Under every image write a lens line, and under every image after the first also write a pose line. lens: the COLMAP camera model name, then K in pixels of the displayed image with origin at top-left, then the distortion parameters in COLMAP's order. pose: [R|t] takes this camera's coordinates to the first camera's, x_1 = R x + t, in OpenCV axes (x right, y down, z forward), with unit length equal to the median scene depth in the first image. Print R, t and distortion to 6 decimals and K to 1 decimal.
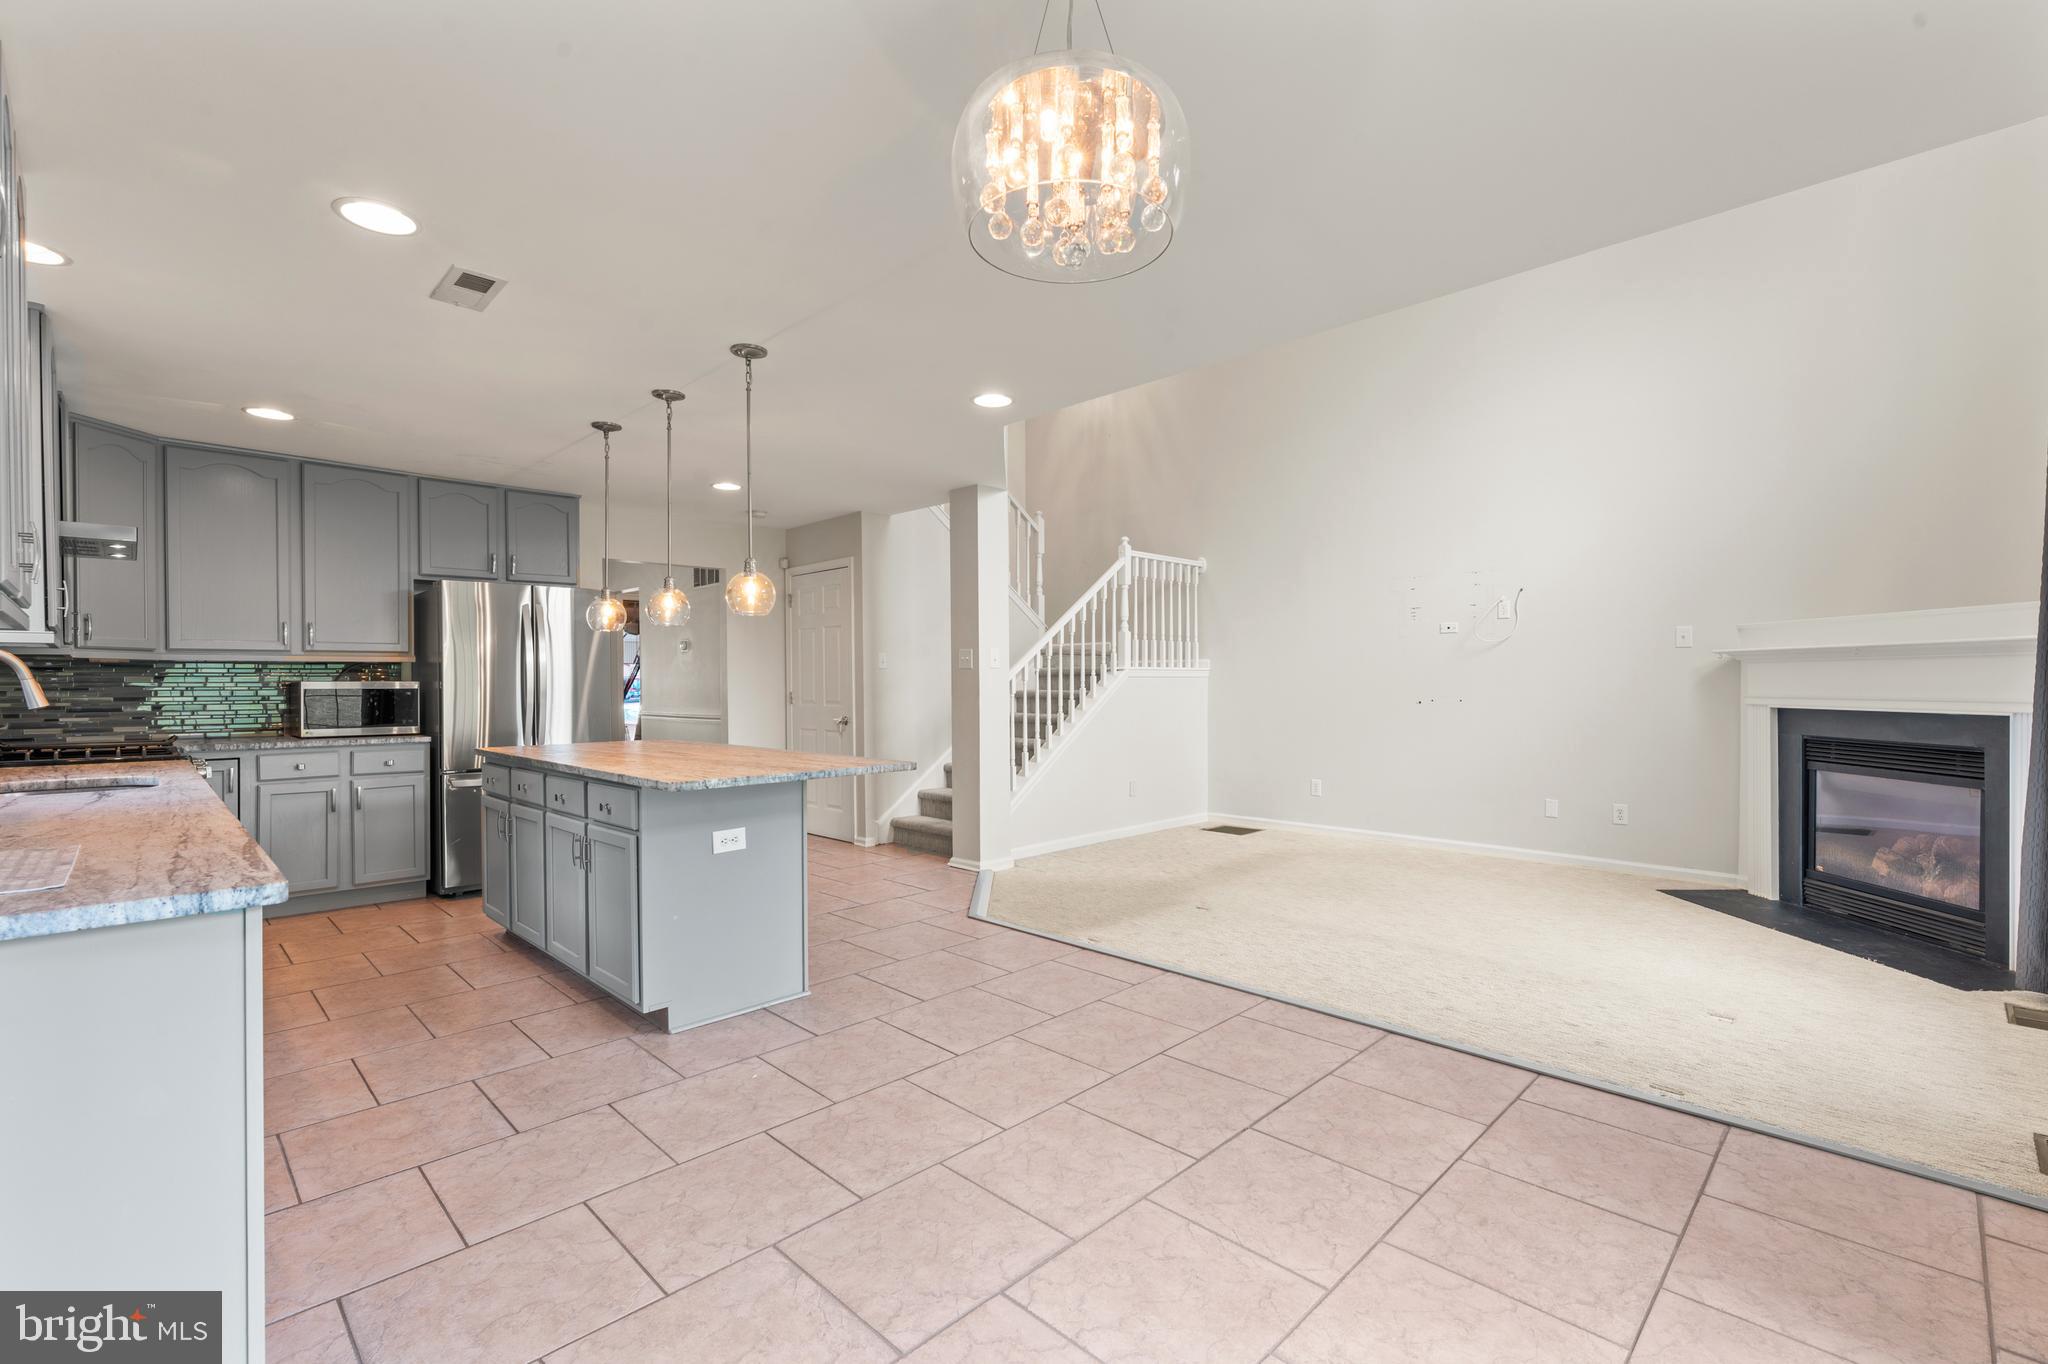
lens RADIAL K [[903.2, 0, 1025.8], [0, 903.2, 685.6], [0, 0, 1]] dist [-0.001517, -0.000181]
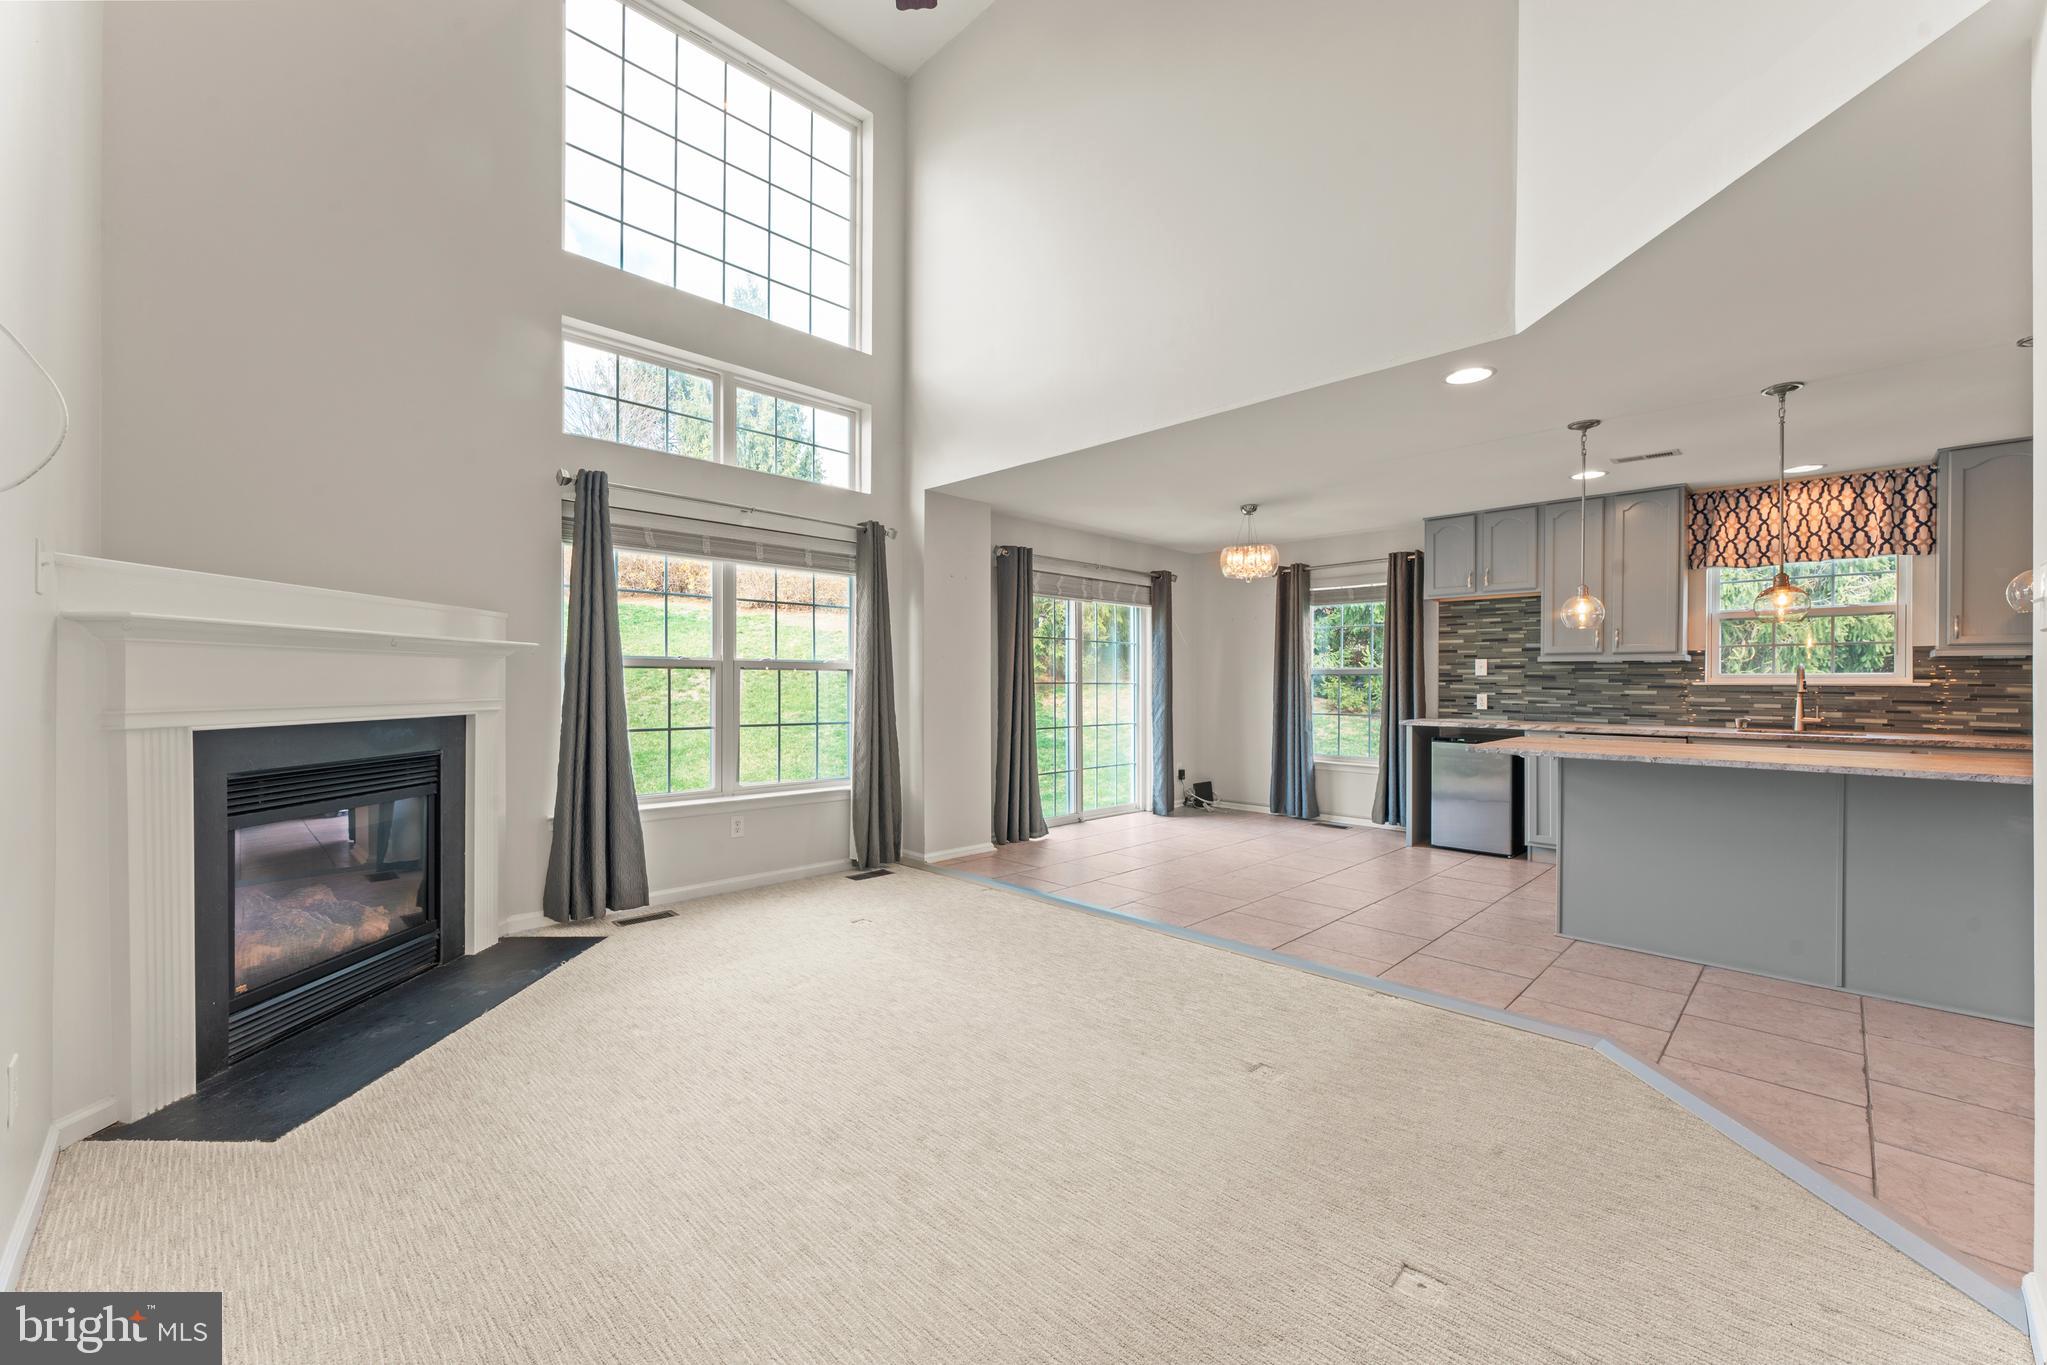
lens RADIAL K [[815.5, 0, 1031.6], [0, 815.5, 679.3], [0, 0, 1]] dist [0.001115, -0.000166]
pose [[-0.999975, 0.001796, -0.006846, 0.340799], [0.001786, 0.999997, 0.001436, -0.006264], [0.006848, 0.001424, -0.999976, 1.498741]]
